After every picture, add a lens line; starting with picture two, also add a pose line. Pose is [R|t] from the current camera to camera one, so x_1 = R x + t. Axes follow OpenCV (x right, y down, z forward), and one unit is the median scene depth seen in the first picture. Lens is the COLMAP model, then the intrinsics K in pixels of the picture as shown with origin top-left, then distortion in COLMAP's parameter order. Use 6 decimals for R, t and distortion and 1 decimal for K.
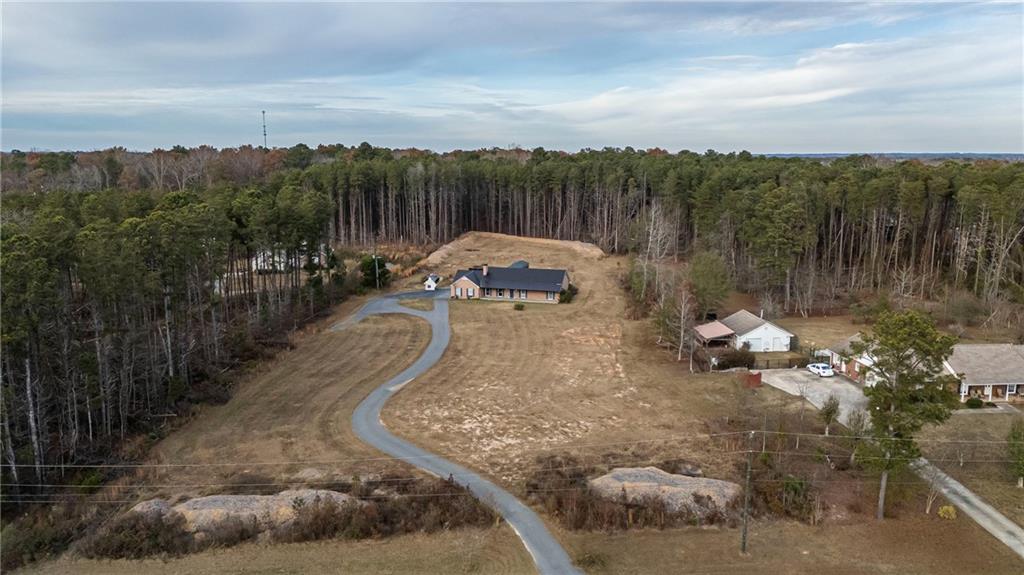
lens RADIAL K [[745.5, 0, 512.0], [0, 745.5, 287.5], [0, 0, 1]] dist [0.080823, -0.075026]
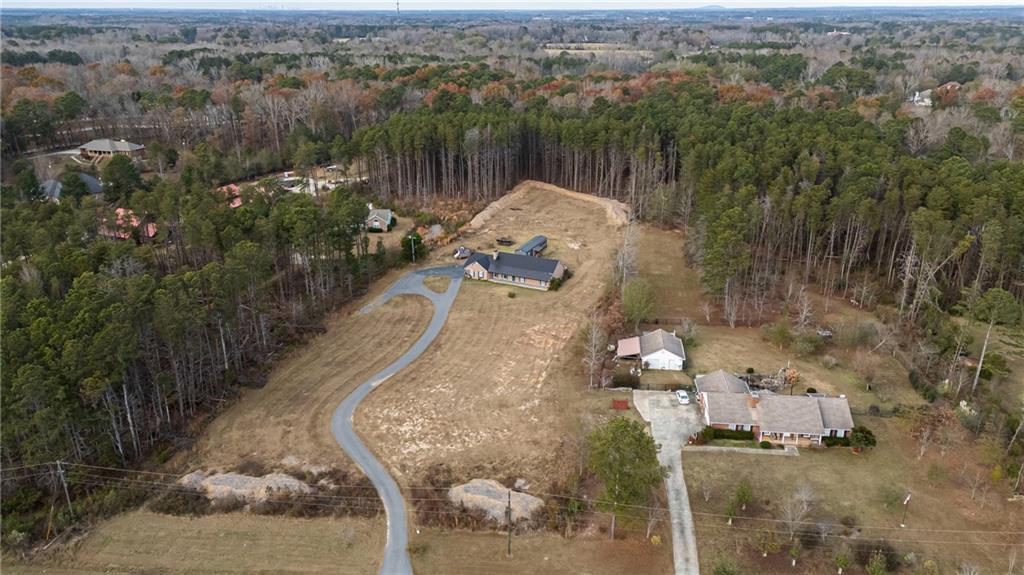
lens RADIAL K [[745.5, 0, 512.0], [0, 745.5, 287.5], [0, 0, 1]] dist [0.080823, -0.075026]
pose [[0.982224, 0.060369, -0.177739, 0.383358], [-0.027921, 0.983327, 0.179688, -0.348123], [0.185624, -0.171531, 0.967533, -0.328809]]
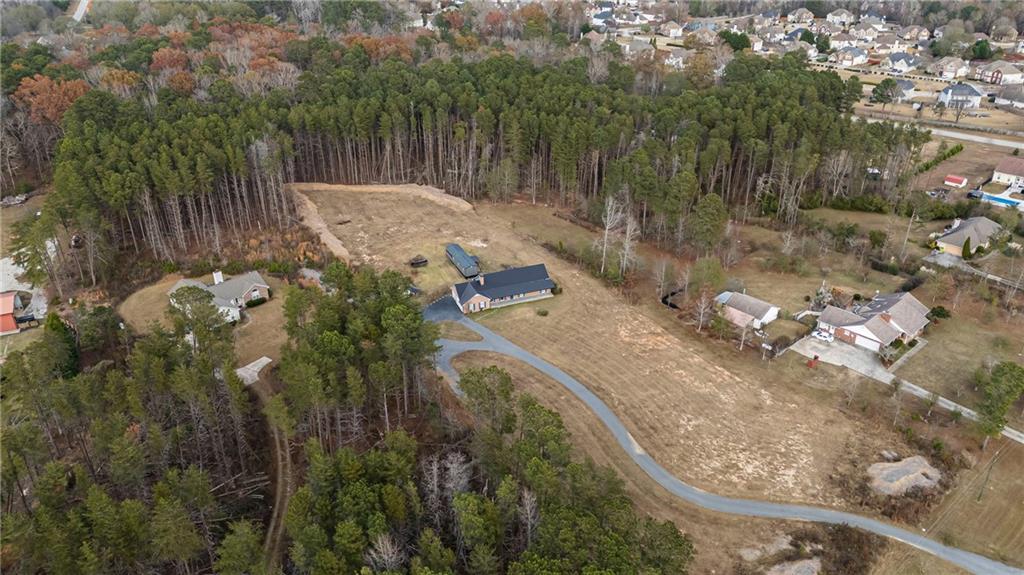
lens RADIAL K [[745.5, 0, 512.0], [0, 745.5, 287.5], [0, 0, 1]] dist [0.080823, -0.075026]
pose [[0.791030, -0.283971, 0.541879, -1.119777], [0.111992, 0.937992, 0.328069, -0.688339], [-0.601440, -0.198826, 0.773782, 0.181878]]
